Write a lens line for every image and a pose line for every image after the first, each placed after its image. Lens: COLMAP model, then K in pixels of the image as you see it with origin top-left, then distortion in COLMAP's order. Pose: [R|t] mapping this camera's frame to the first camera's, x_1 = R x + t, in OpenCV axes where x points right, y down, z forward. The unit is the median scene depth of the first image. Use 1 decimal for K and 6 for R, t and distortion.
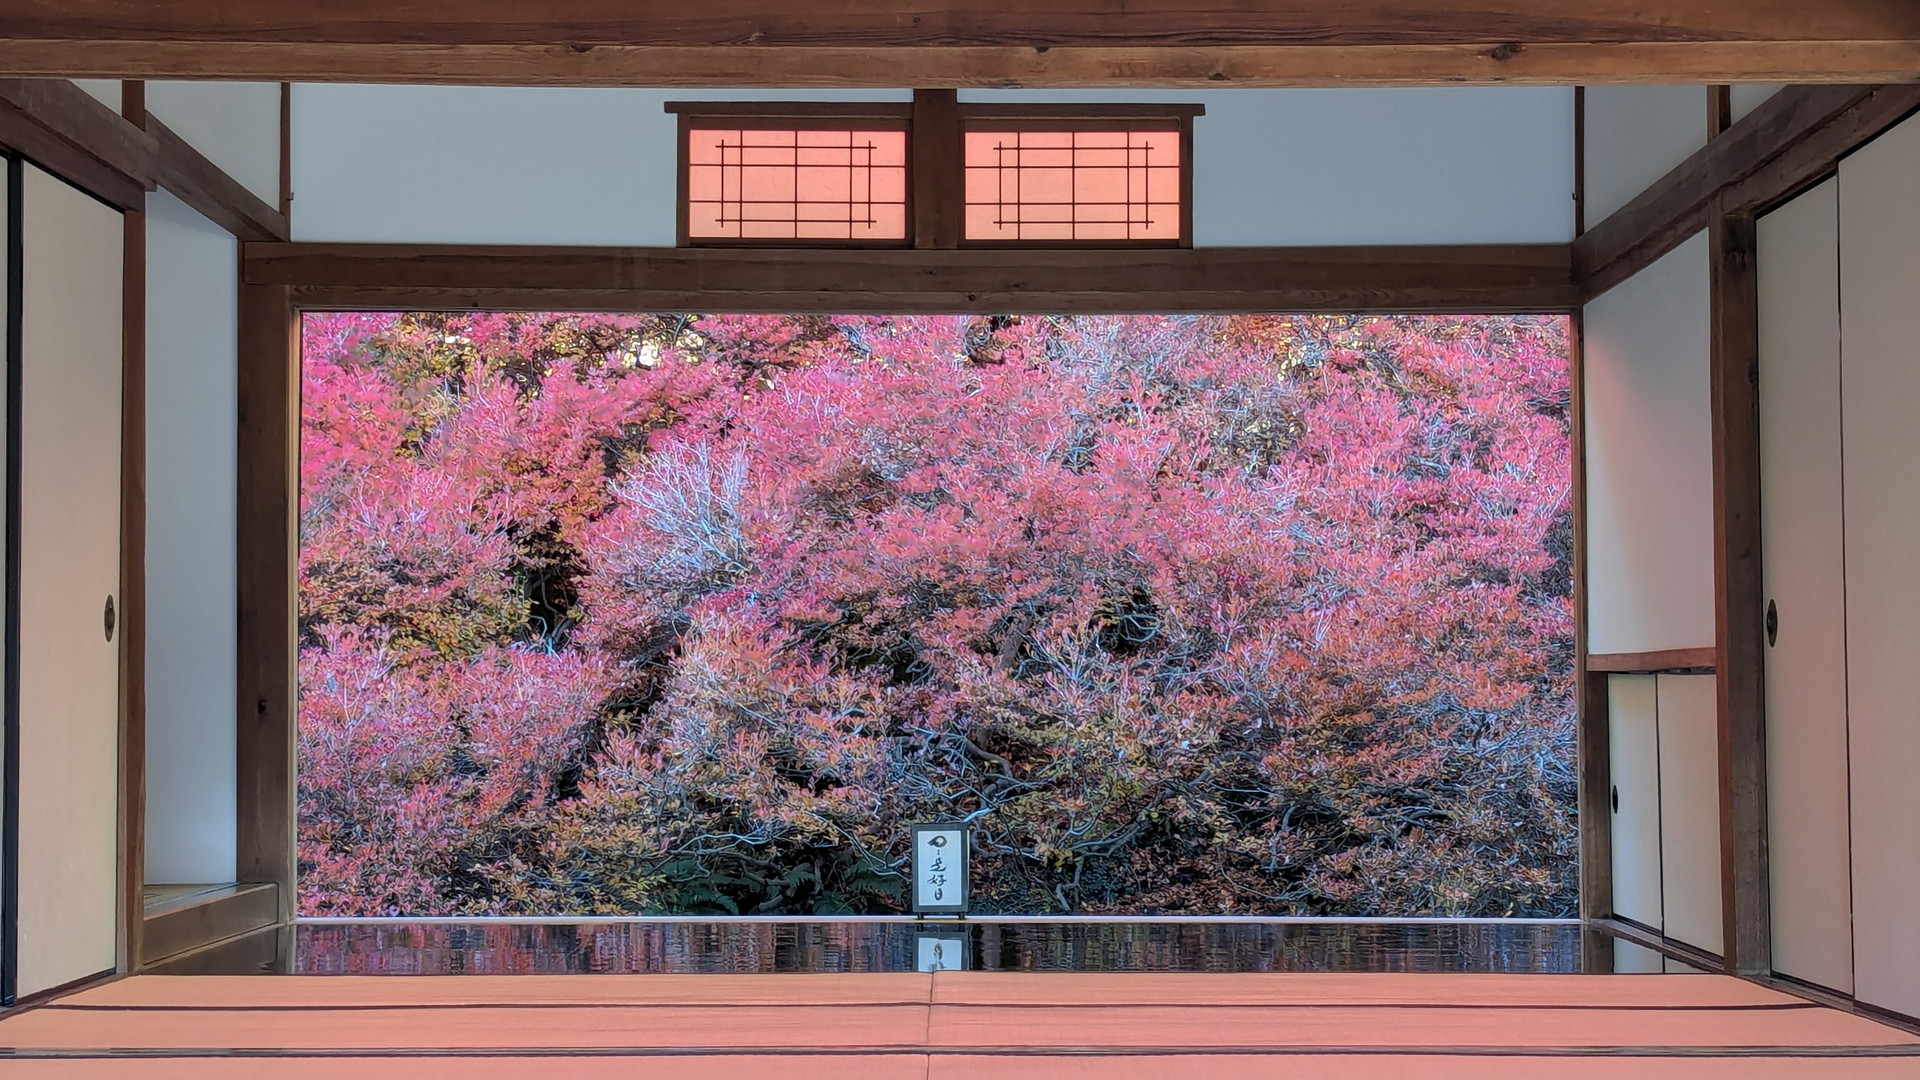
lens RADIAL K [[3694.6, 0, 960.0], [0, 3694.6, 540.0], [0, 0, 1]] dist [0.264122, 0.007164]
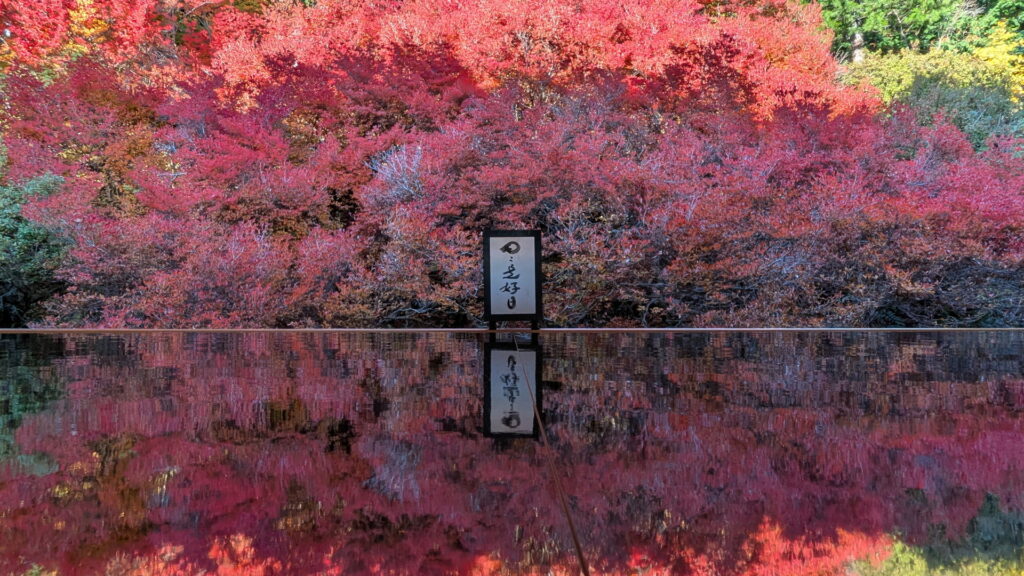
lens RADIAL K [[615.1, 0, 512.0], [0, 615.1, 288.0], [0, 0, 1]] dist [-0.002028, 0.000395]
pose [[0.999960, -0.002018, 0.008766, -0.005423], [0.002113, 0.999939, -0.010848, 0.071662], [-0.008744, 0.010867, 0.999903, 0.644090]]
